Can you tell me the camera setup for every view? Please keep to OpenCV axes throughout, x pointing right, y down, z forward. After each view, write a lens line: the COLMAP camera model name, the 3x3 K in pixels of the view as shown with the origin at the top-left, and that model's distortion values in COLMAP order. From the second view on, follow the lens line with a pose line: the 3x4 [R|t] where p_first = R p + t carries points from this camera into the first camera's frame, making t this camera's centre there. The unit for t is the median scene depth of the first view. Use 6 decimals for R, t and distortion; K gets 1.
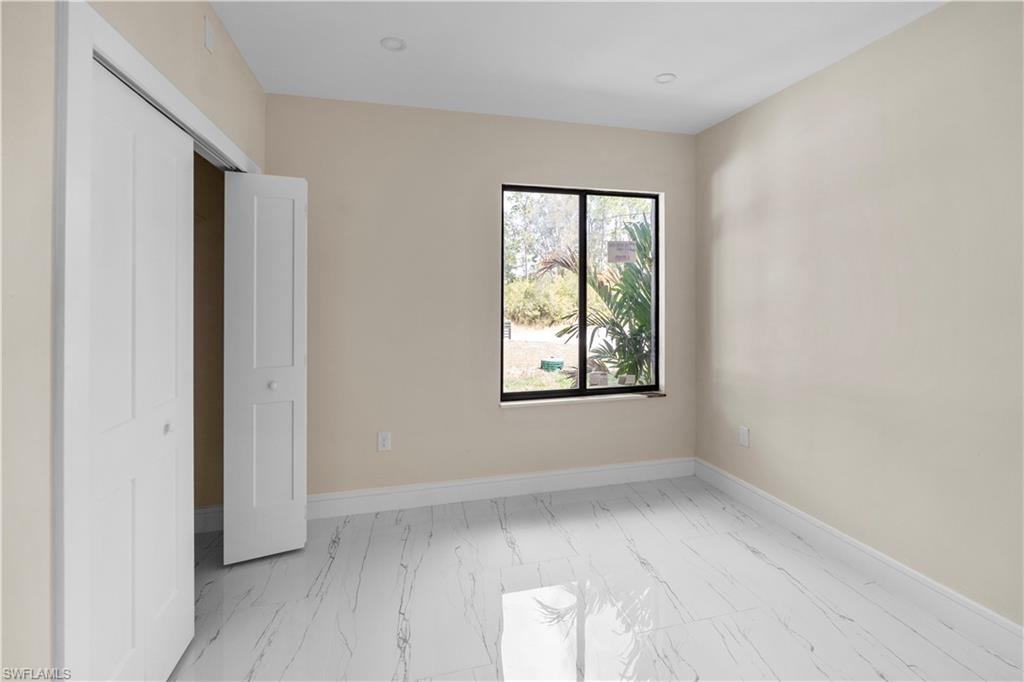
lens RADIAL K [[459.8, 0, 511.8], [0, 459.8, 309.6], [0, 0, 1]] dist [0.000939, 0.000177]
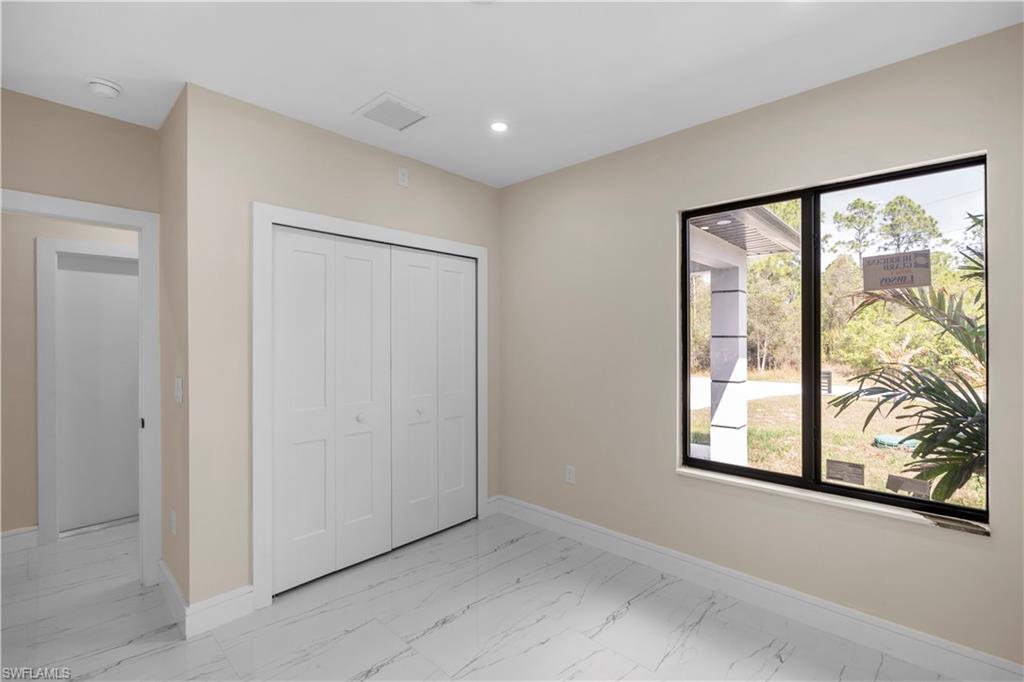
lens RADIAL K [[455.4, 0, 512.2], [0, 455.4, 333.3], [0, 0, 1]] dist [-0.000344, 0.000012]
pose [[0.512538, -0.006335, -0.858641, 0.533581], [0.003017, 0.999980, -0.005578, -0.044613], [0.858659, 0.000268, 0.512547, 0.281567]]
